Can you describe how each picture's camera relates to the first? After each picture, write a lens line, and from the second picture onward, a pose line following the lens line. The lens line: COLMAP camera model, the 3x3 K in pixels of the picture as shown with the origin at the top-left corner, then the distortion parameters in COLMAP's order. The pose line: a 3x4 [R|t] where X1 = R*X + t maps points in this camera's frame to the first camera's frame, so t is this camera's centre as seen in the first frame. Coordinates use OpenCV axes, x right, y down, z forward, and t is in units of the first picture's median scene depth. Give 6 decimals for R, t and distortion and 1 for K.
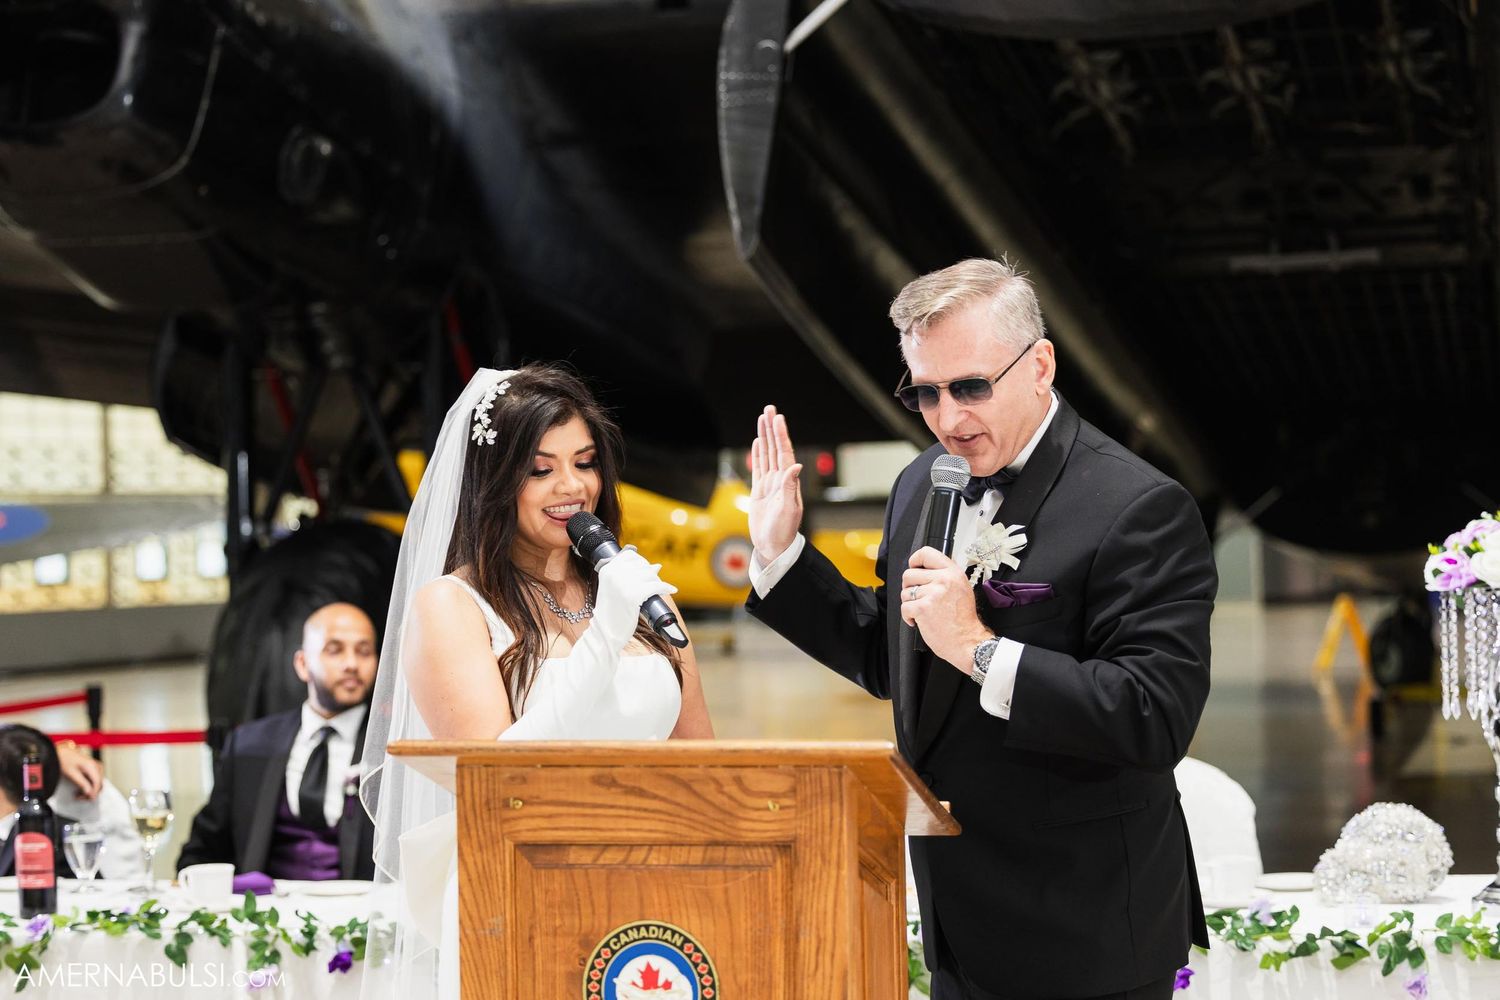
lens RADIAL K [[2976.2, 0, 757.0], [0, 2976.2, 495.4], [0, 0, 1]] dist [0.033630, 0.000000]
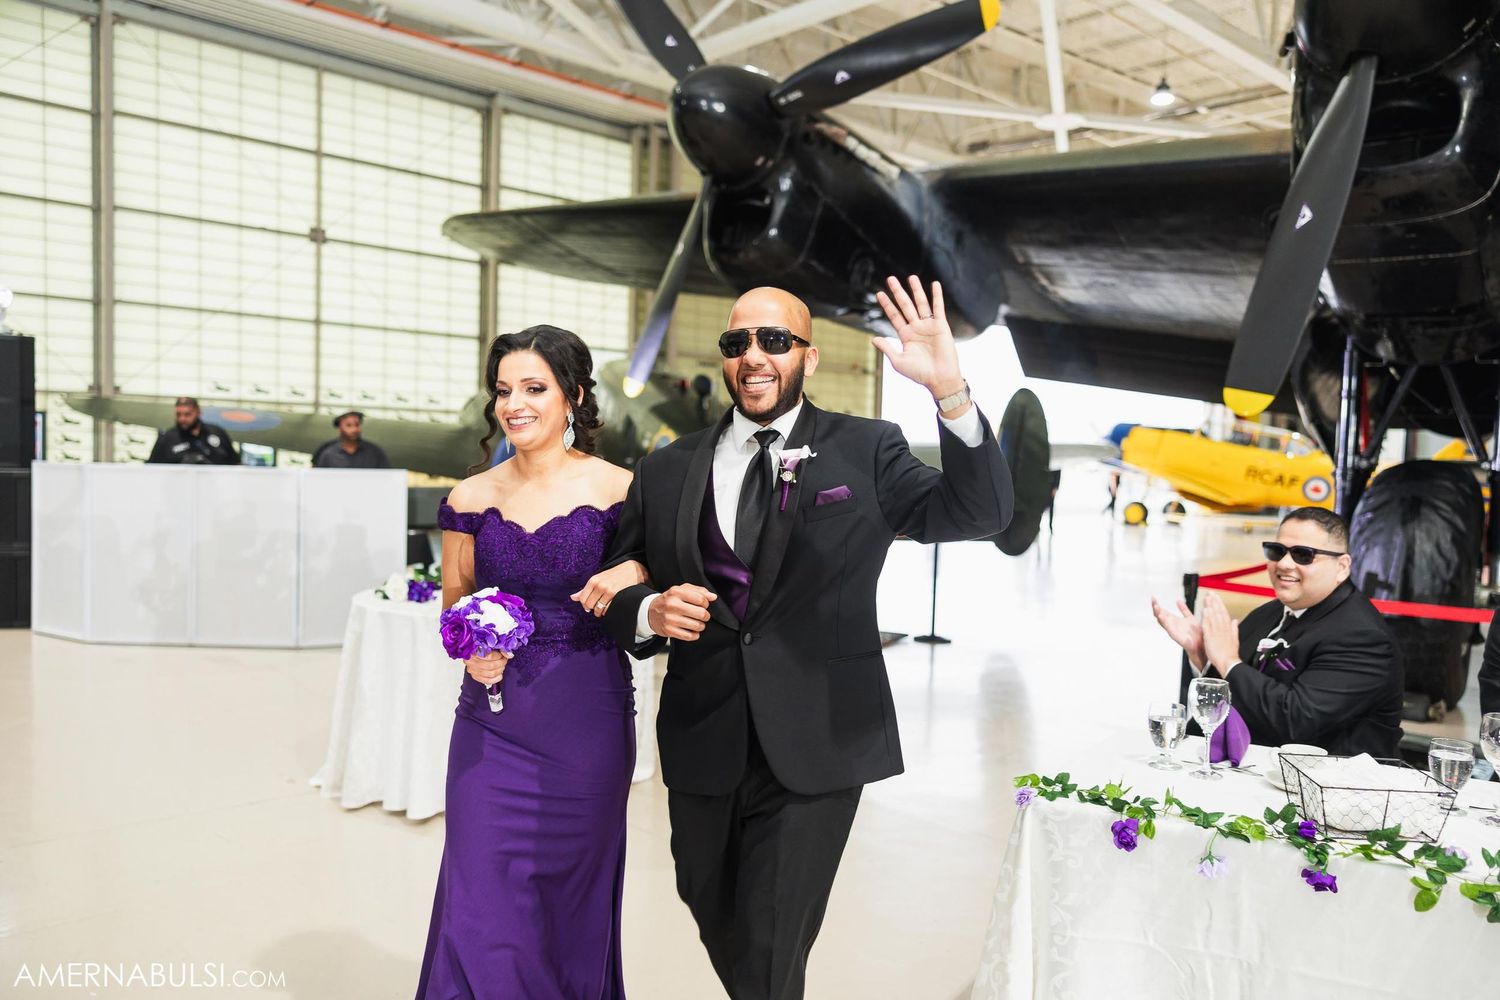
lens RADIAL K [[1178.3, 0, 747.5], [0, 1178.3, 512.3], [0, 0, 1]] dist [0.008888, 0.005689]
pose [[0.935834, 0.069555, -0.345509, -0.396487], [-0.049258, 0.996523, 0.067193, 0.018707], [0.348981, -0.045863, 0.936007, 0.456707]]
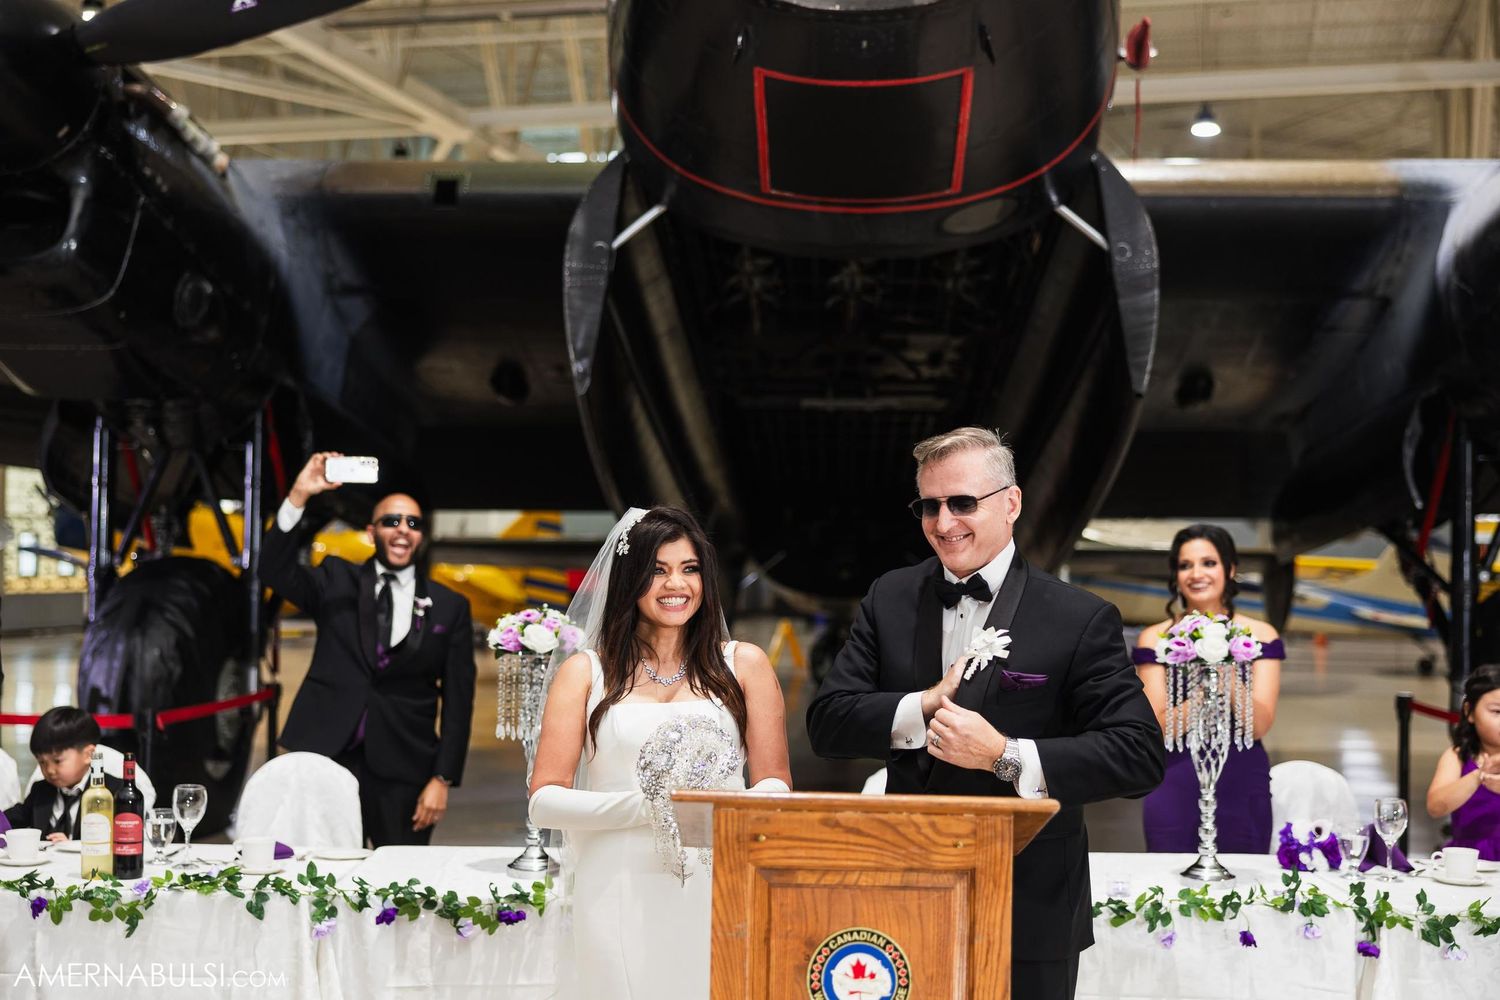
lens RADIAL K [[2020.0, 0, 741.6], [0, 2020.0, 485.1], [0, 0, 1]] dist [0.018029, 0.000000]
pose [[0.977425, 0.045615, 0.206298, -0.123562], [-0.040603, 0.998770, -0.028466, -0.012494], [-0.207343, 0.019447, 0.978075, 0.048491]]
